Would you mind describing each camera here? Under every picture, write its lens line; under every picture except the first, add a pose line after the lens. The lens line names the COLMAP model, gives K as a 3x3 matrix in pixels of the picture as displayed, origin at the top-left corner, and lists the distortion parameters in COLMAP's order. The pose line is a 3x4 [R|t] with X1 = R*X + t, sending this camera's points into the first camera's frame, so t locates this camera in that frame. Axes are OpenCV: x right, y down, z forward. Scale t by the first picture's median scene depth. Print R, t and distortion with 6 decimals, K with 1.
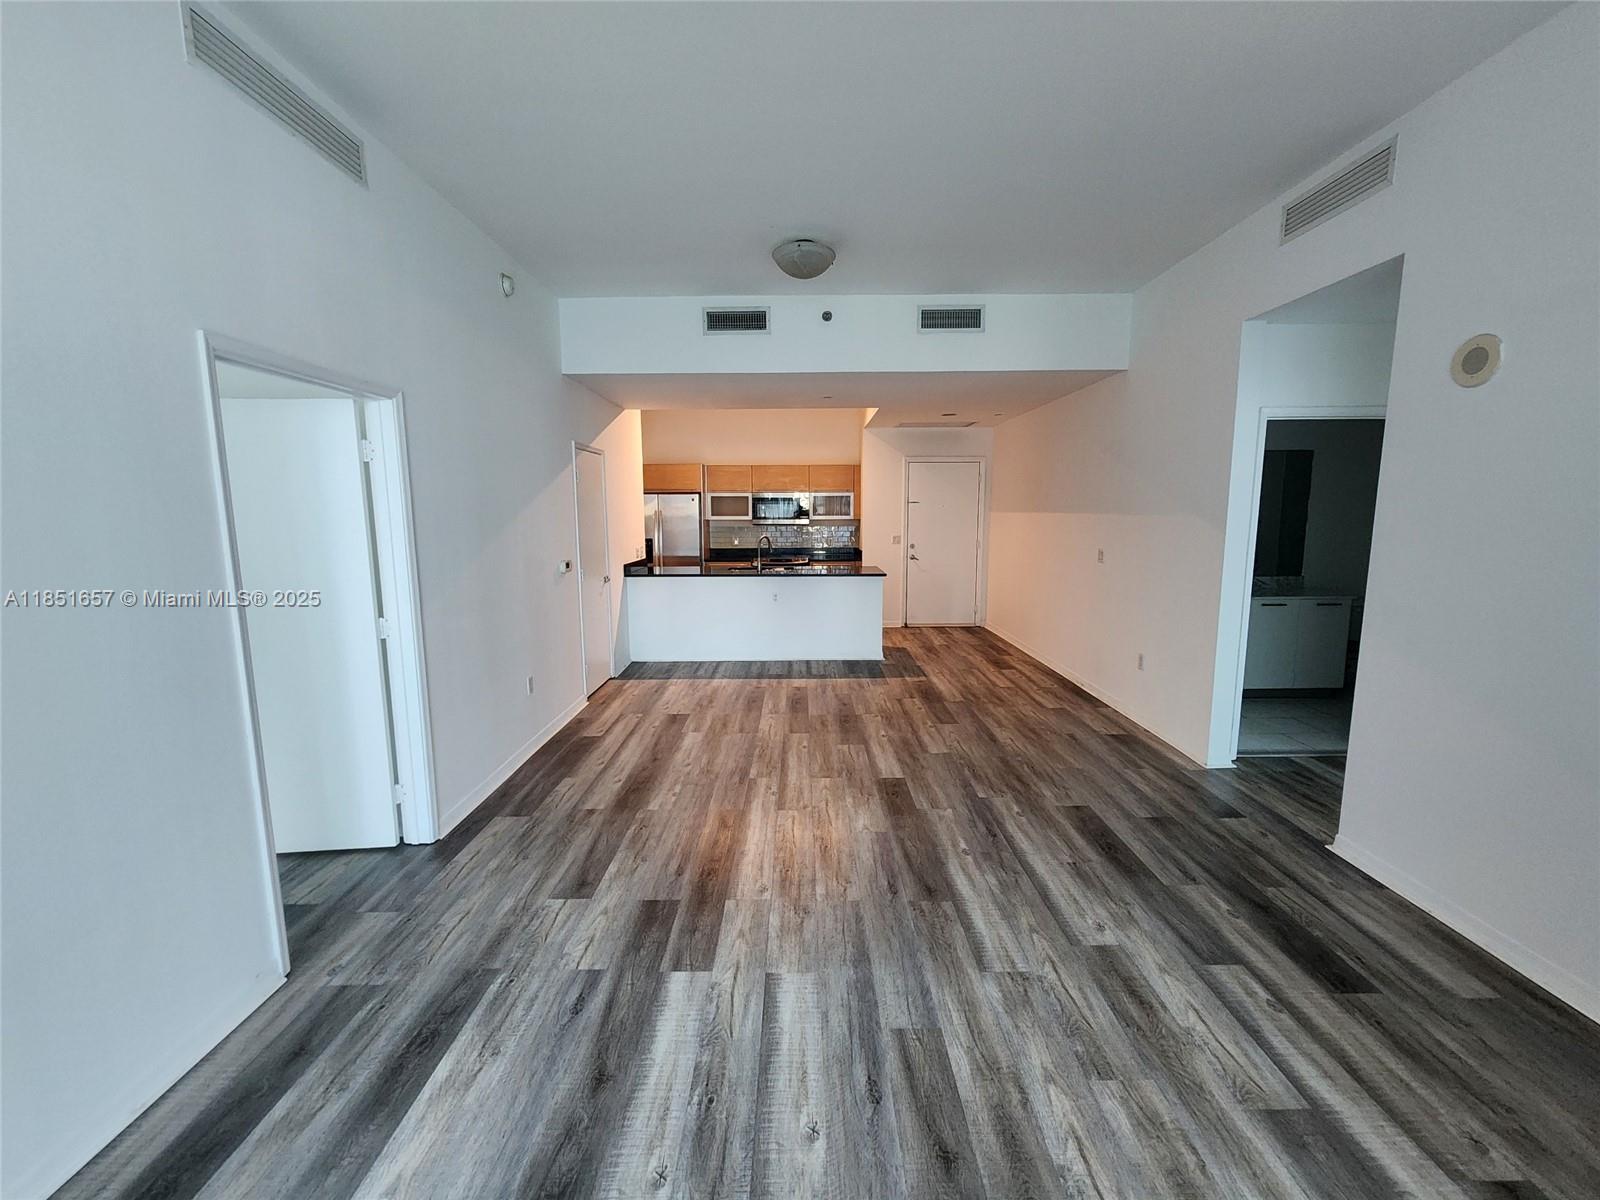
lens RADIAL K [[653.5, 0, 800.0], [0, 653.5, 600.0], [0, 0, 1]] dist [-0.000443, 0.000381]
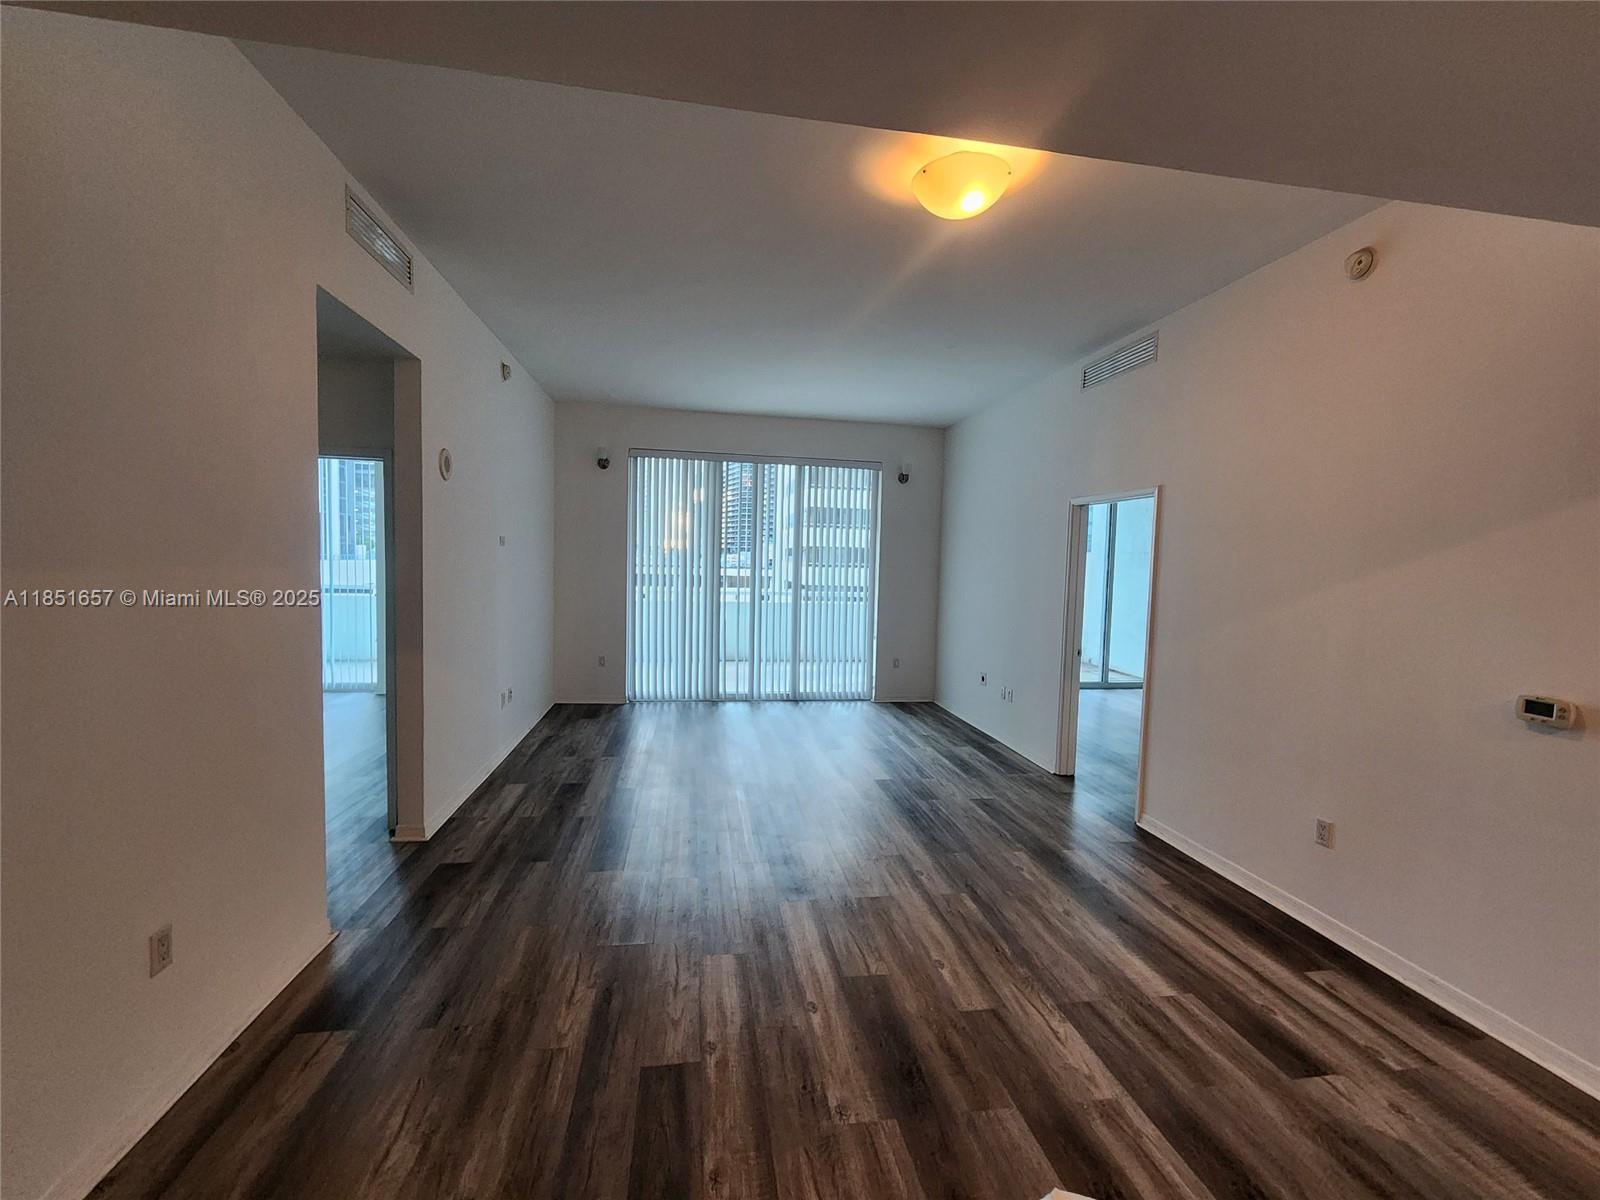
lens RADIAL K [[637.2, 0, 800.0], [0, 637.2, 600.0], [0, 0, 1]] dist [0.000093, -0.000002]
pose [[-0.986492, -0.011333, -0.163416, 0.229286], [-0.043914, 0.979384, 0.197175, -0.206989], [0.157813, 0.201688, -0.966652, 1.456071]]
